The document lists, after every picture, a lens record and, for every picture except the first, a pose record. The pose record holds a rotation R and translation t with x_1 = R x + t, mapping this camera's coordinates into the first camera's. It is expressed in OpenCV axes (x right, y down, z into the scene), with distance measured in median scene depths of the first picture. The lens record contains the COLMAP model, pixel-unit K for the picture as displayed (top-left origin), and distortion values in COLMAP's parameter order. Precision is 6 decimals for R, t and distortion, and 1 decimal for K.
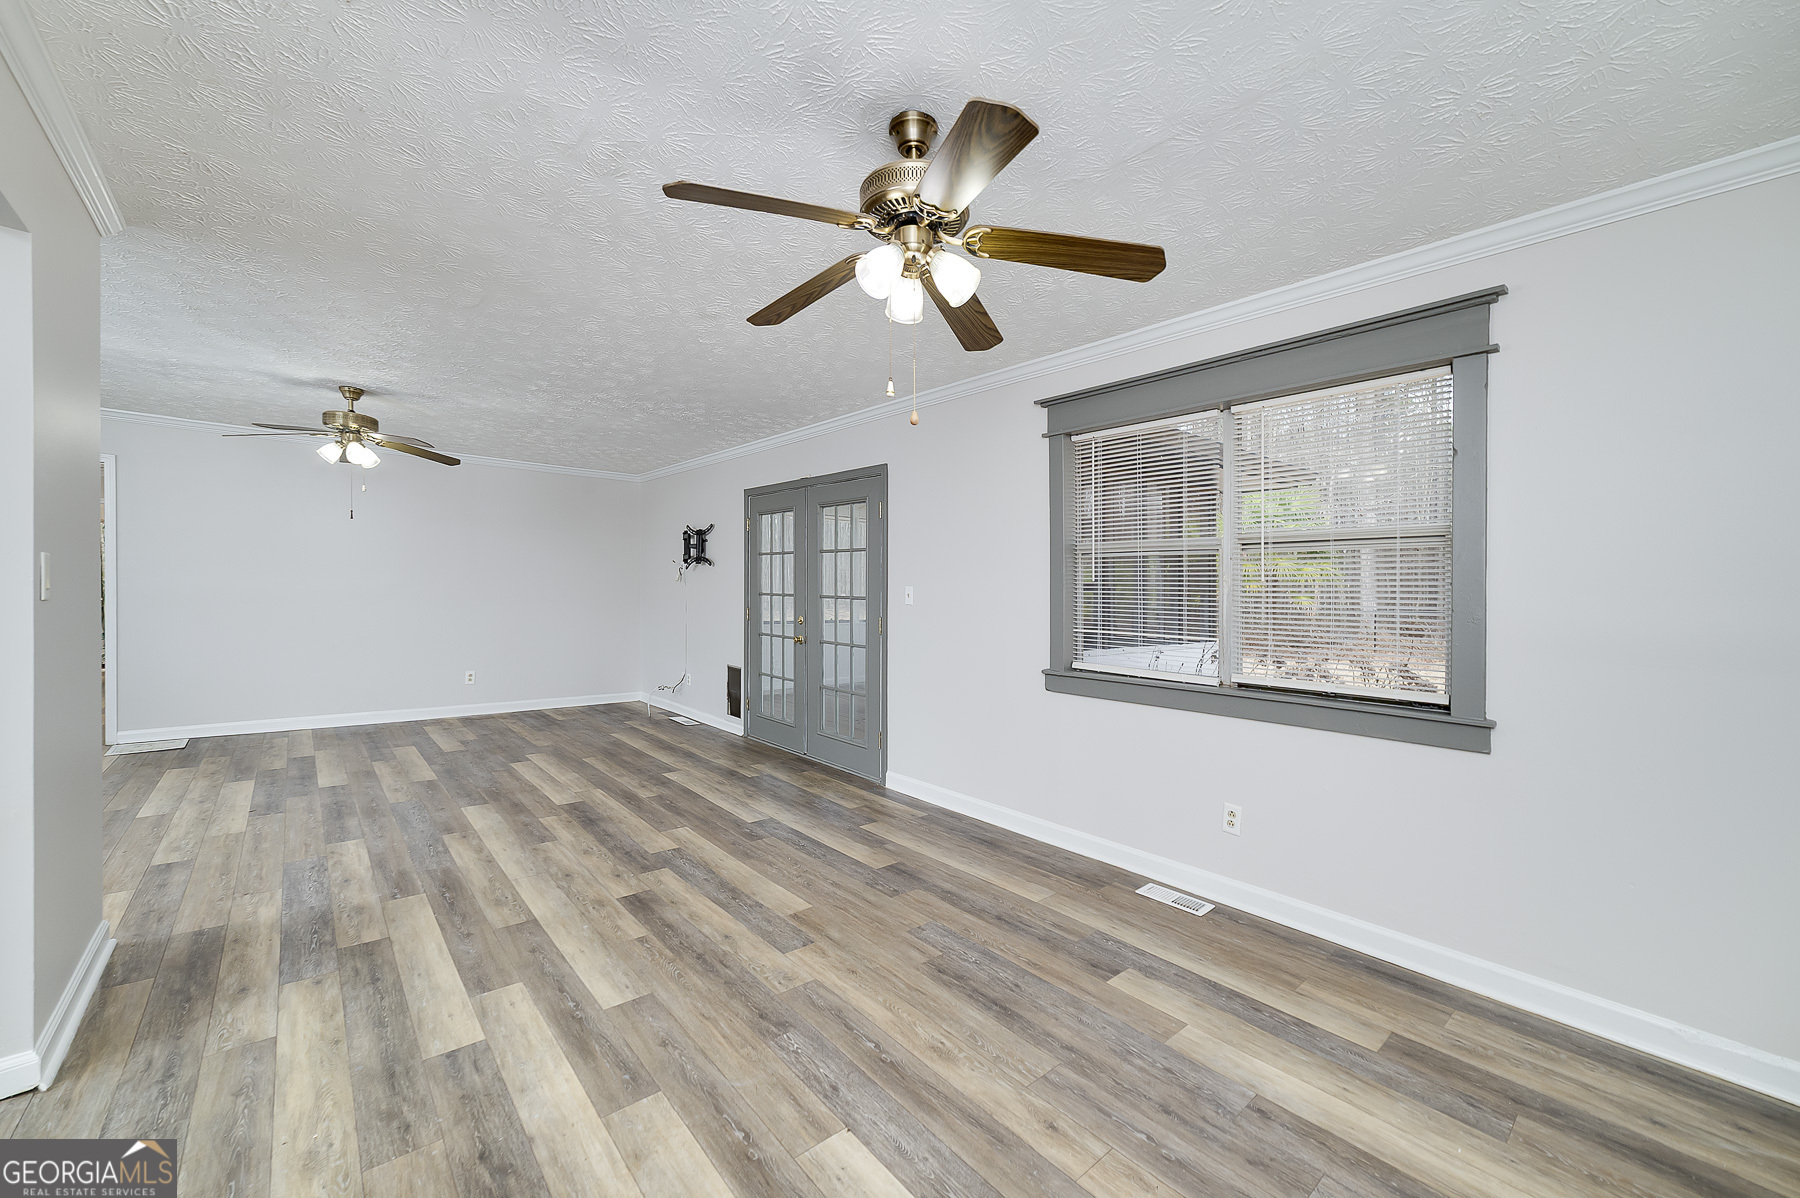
lens RADIAL K [[710.9, 0, 901.6], [0, 710.9, 604.4], [0, 0, 1]] dist [-0.002077, 0.000291]
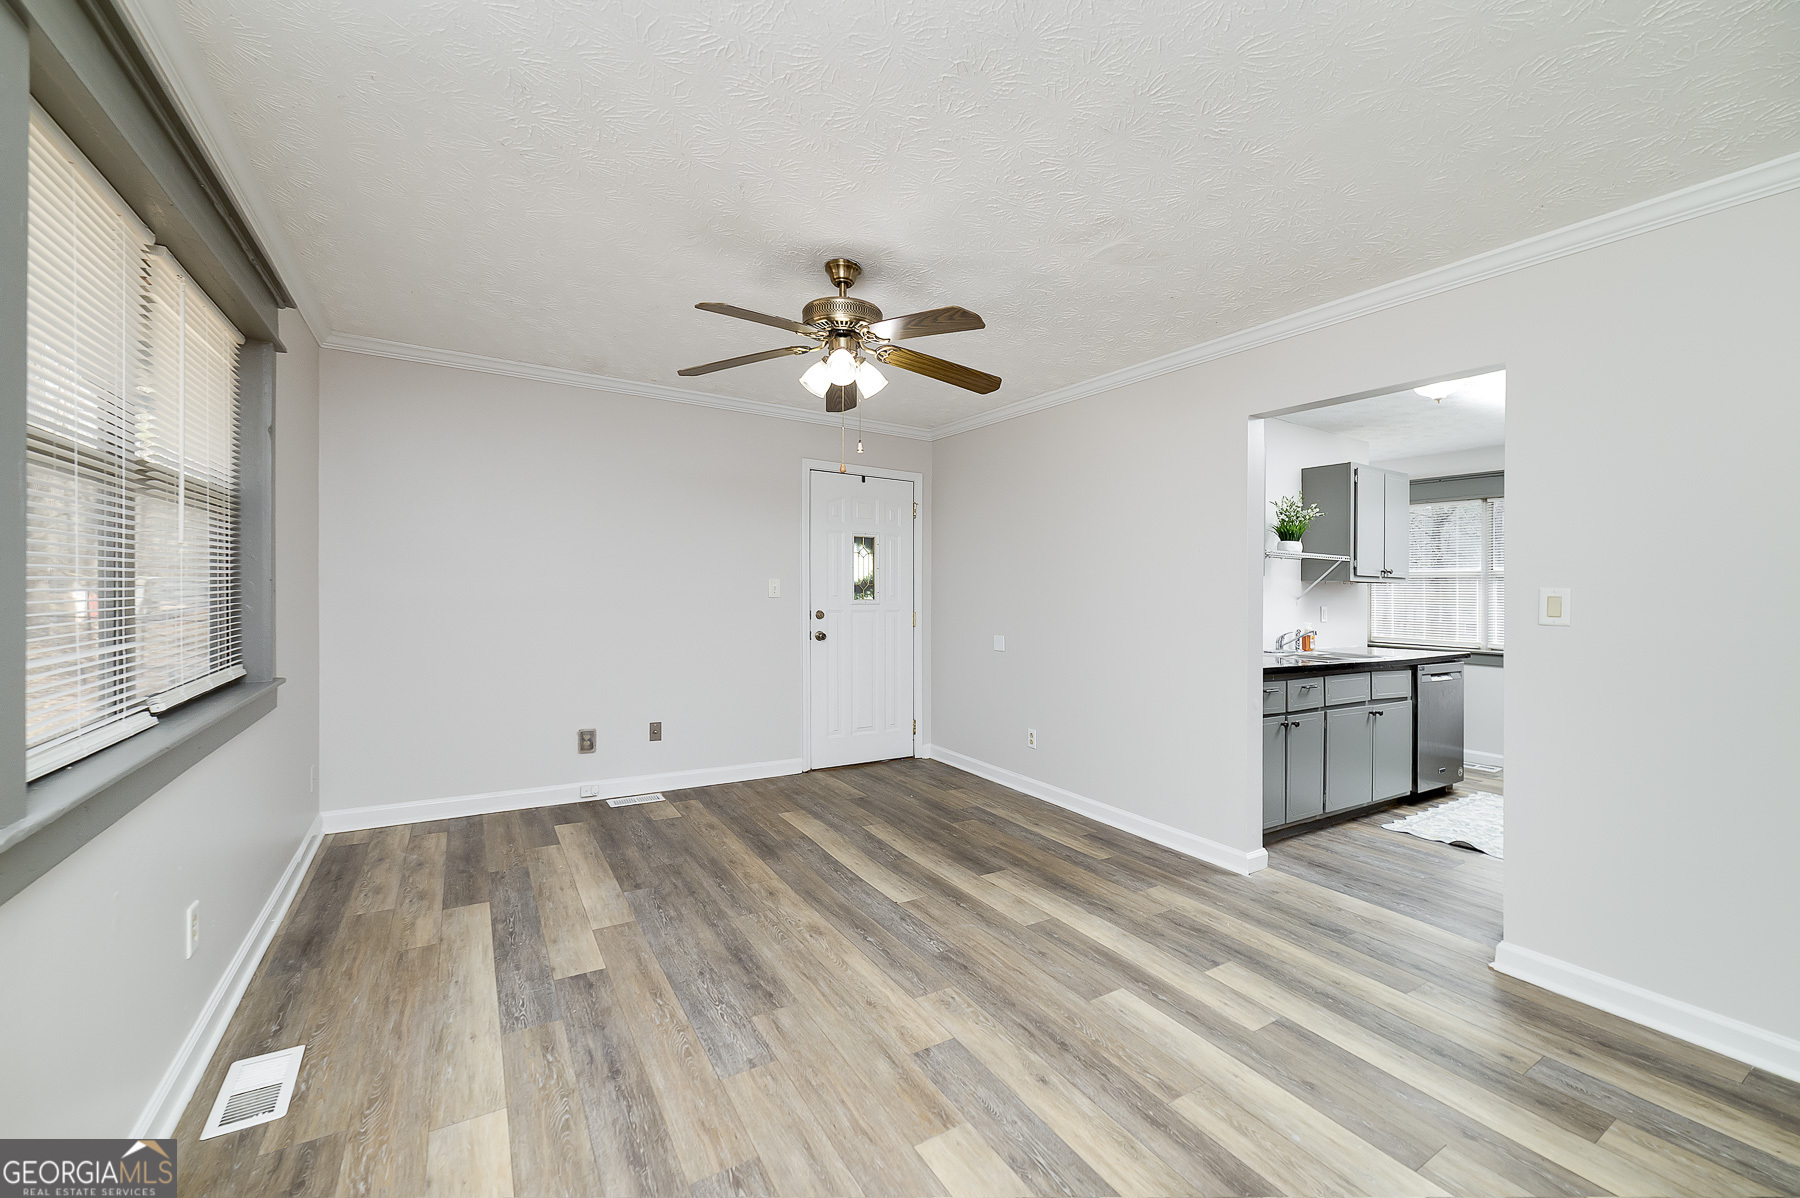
lens RADIAL K [[710.9, 0, 901.6], [0, 710.9, 604.4], [0, 0, 1]] dist [-0.002077, 0.000291]
pose [[-0.987031, -0.048375, 0.153067, -0.176892], [-0.043519, 0.998442, 0.034916, 0.004180], [-0.154517, 0.027802, -0.987599, 1.512059]]
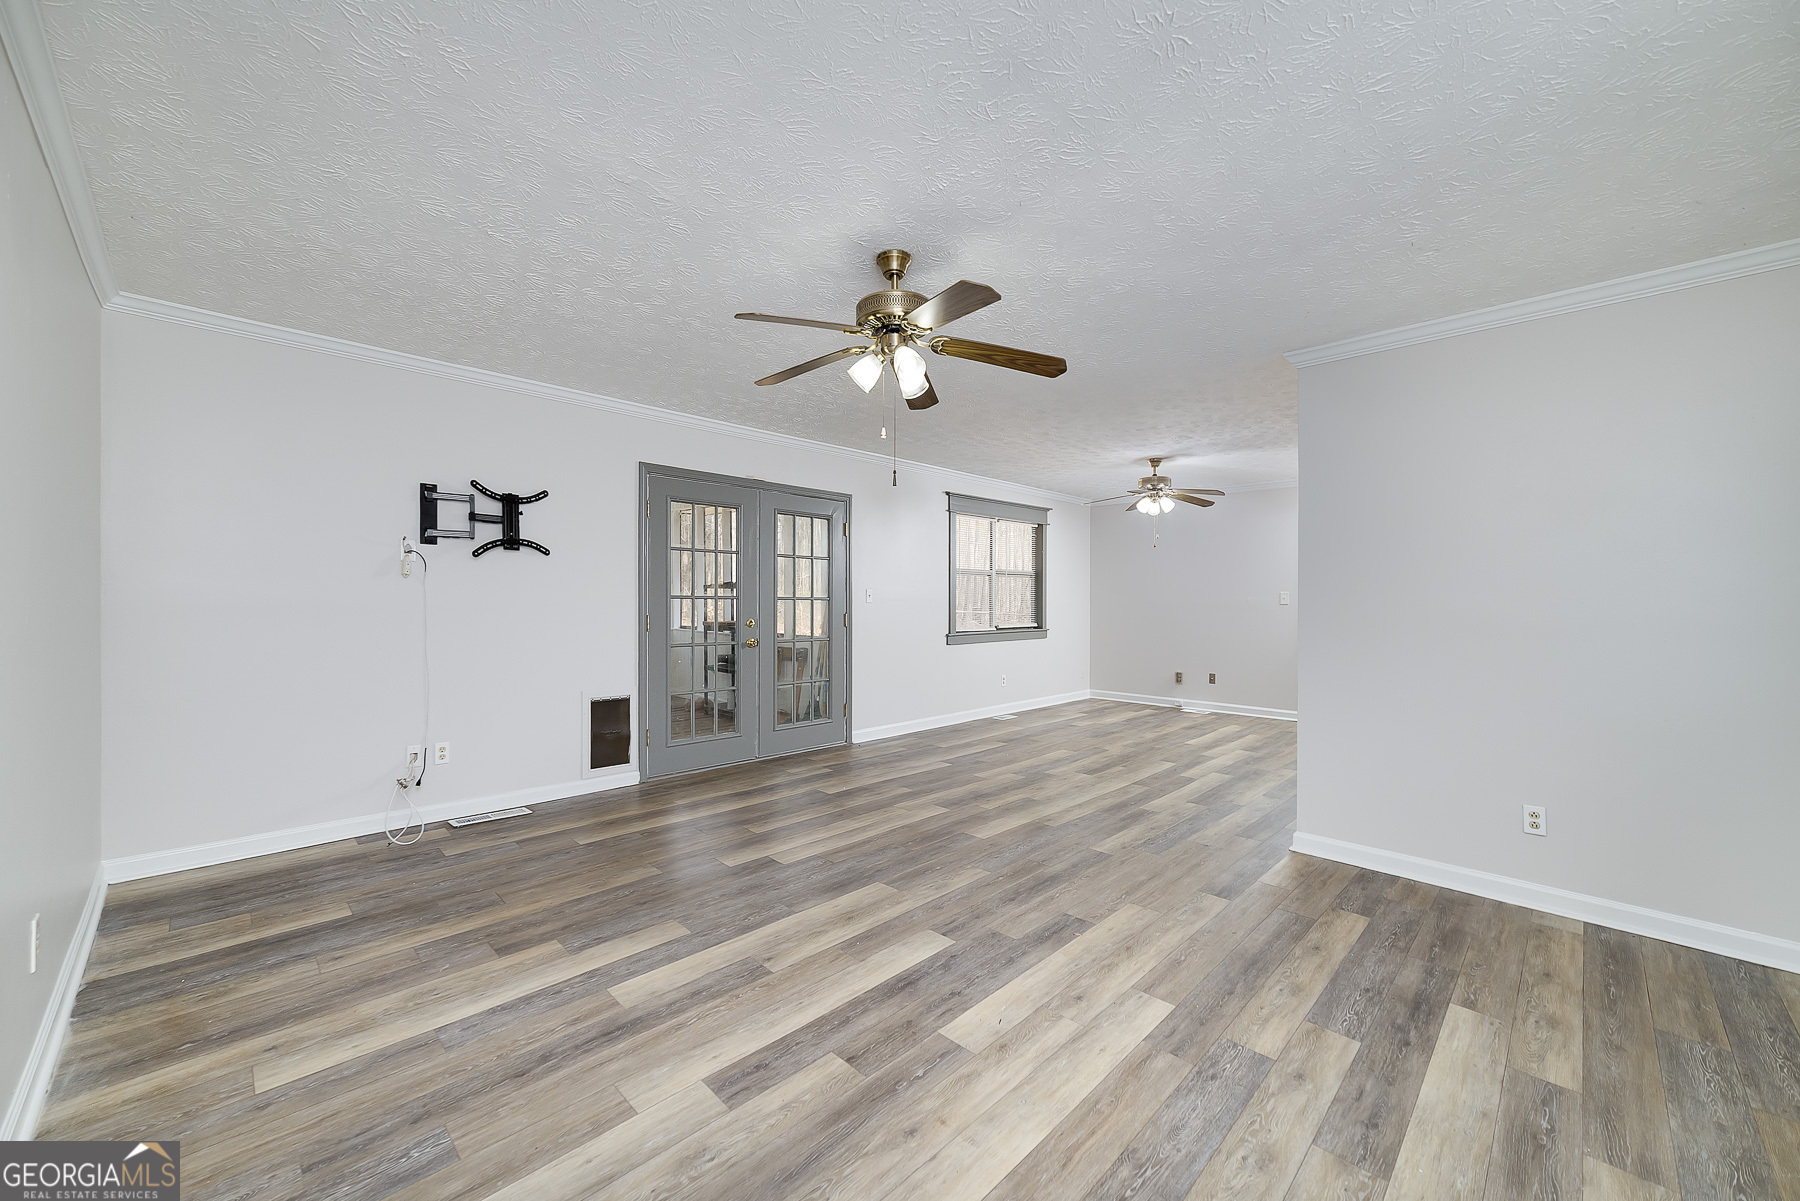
lens RADIAL K [[710.9, 0, 901.6], [0, 710.9, 605.9], [0, 0, 1]] dist [-0.002077, 0.000291]
pose [[-0.098944, -0.040926, 0.994251, -2.128454], [-0.000643, 0.999156, 0.041064, -0.079653], [-0.995093, 0.003423, -0.098887, 1.672625]]
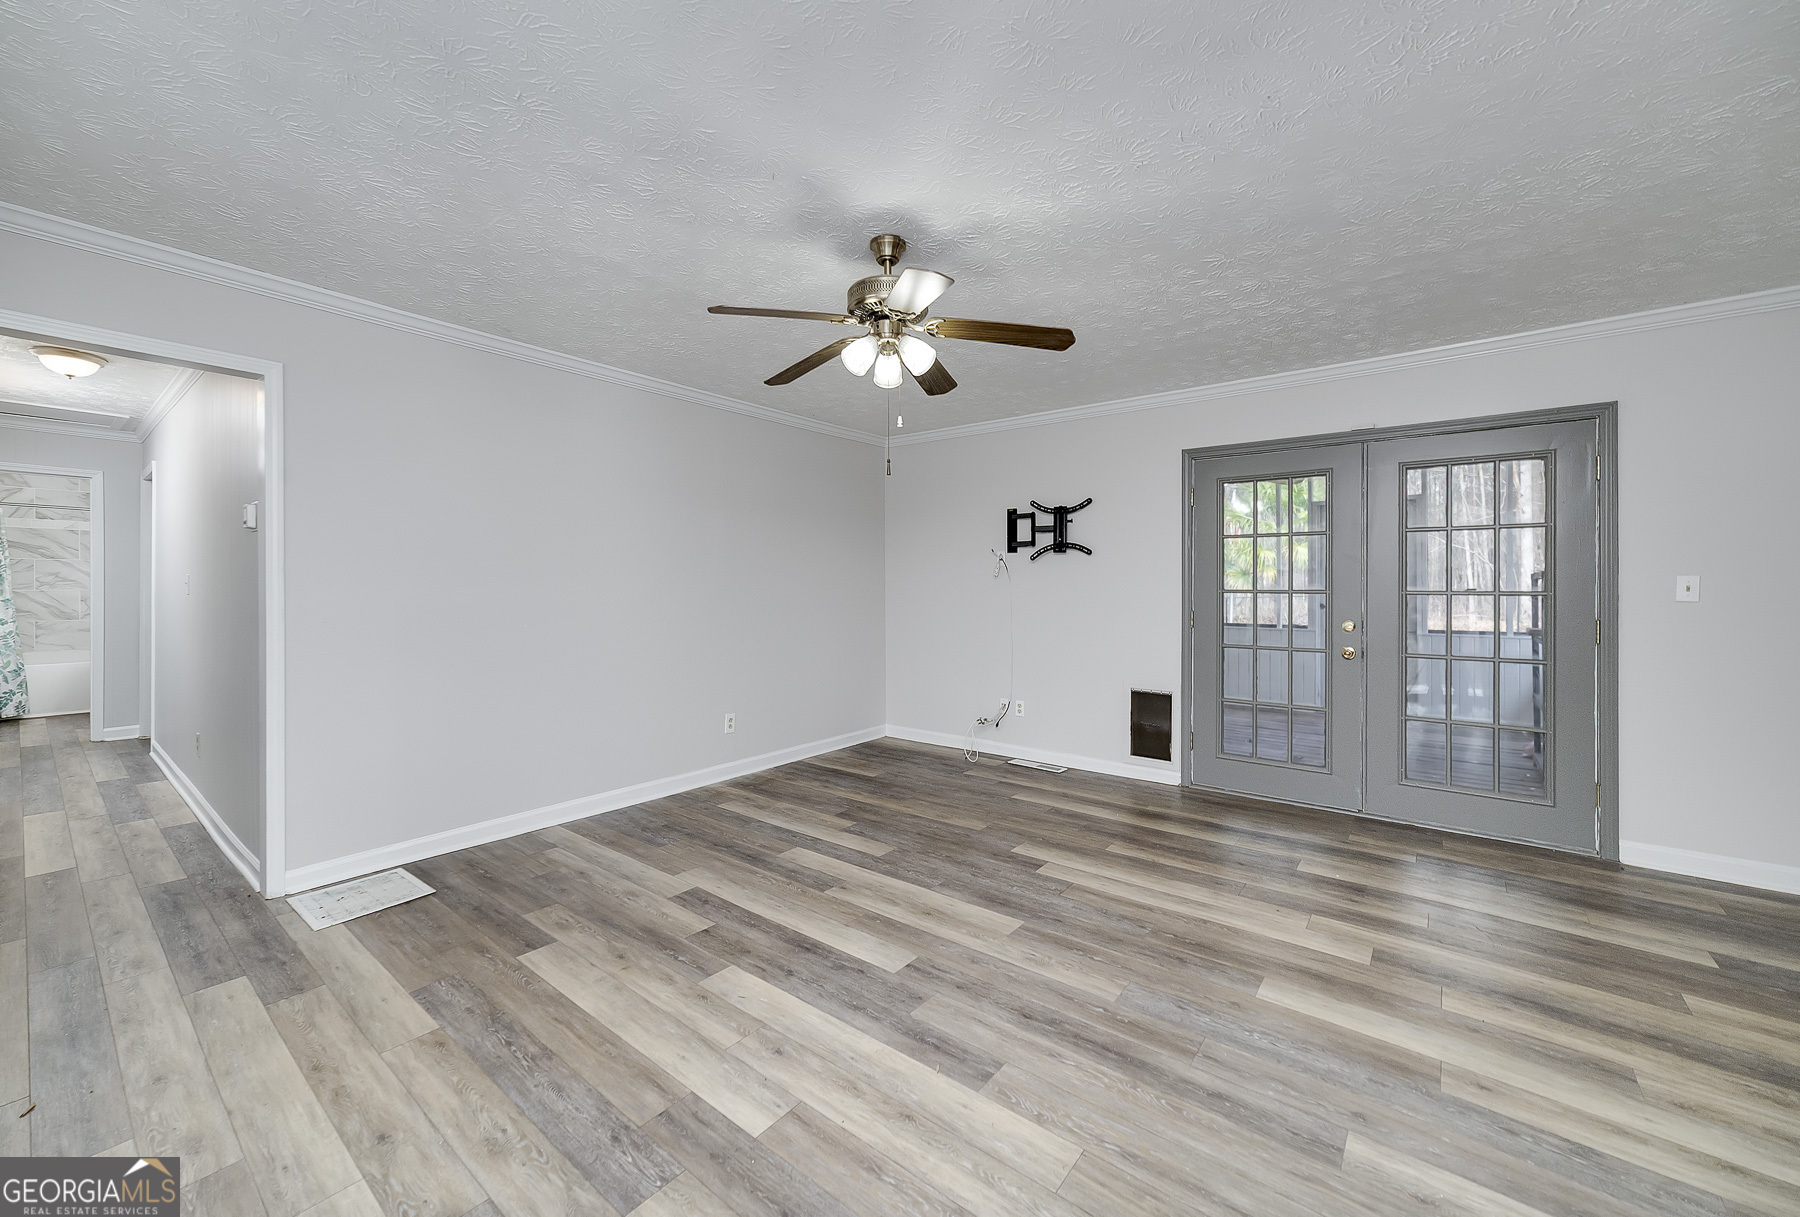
lens RADIAL K [[699.8, 0, 867.0], [0, 699.8, 600.8], [0, 0, 1]] dist [-0.000797, 0.000311]
pose [[0.985035, -0.030576, 0.169622, -1.394285], [0.029156, 0.999516, 0.010861, -0.048059], [-0.169872, -0.005753, 0.985449, 0.723605]]
